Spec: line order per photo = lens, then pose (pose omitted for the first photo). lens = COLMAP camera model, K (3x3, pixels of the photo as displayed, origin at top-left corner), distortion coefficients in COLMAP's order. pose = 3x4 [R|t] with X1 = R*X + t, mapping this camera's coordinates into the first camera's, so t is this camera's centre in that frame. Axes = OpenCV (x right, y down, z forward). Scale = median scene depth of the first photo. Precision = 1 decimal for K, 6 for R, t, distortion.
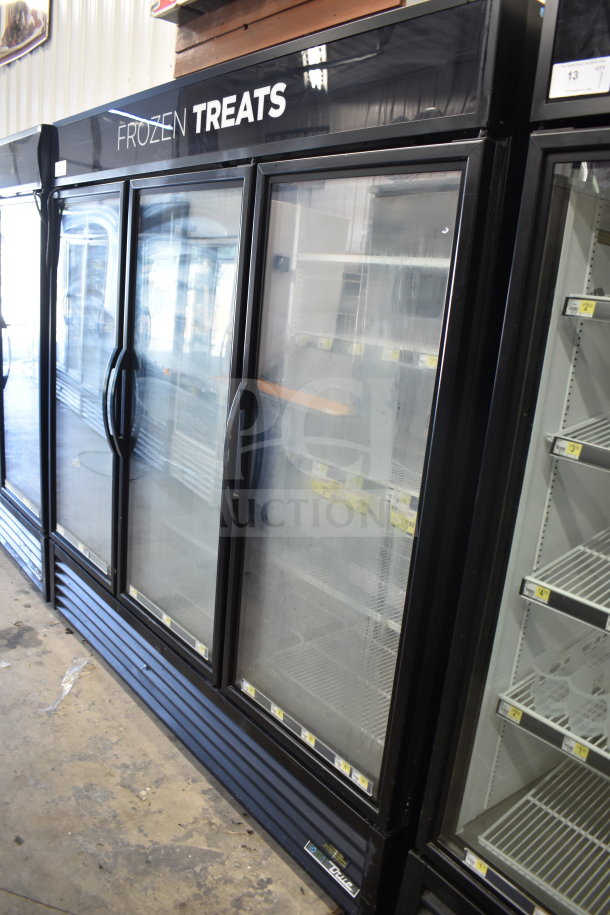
lens RADIAL K [[700.1, 0, 305.0], [0, 700.1, 457.5], [0, 0, 1]] dist [-0.063742, 0.000976]
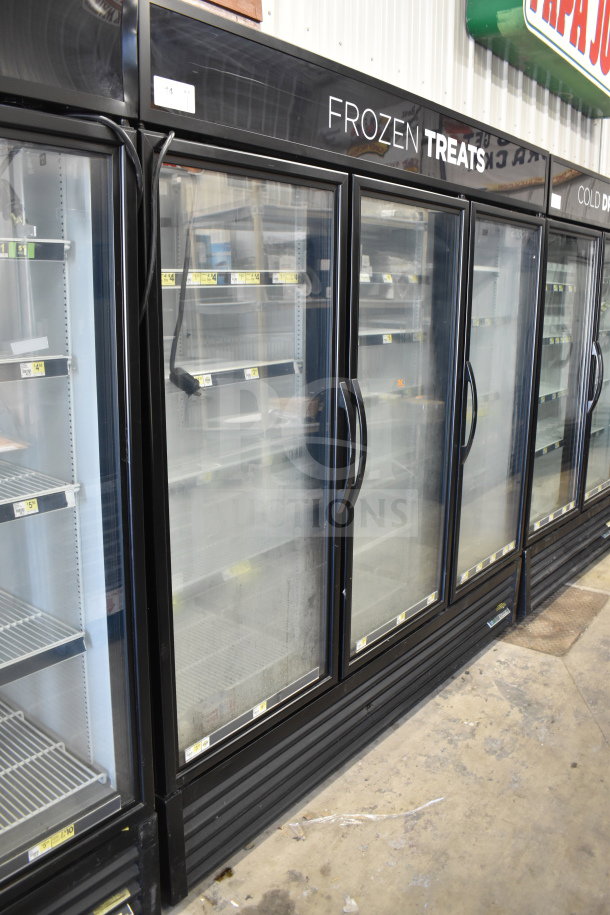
lens RADIAL K [[700.1, 0, 305.0], [0, 700.1, 457.5], [0, 0, 1]] dist [-0.063742, 0.000976]
pose [[-0.182563, -0.308235, 0.933628, -1.332668], [0.220458, 0.912574, 0.344393, -0.467673], [-0.958159, 0.268700, -0.098650, 1.466994]]
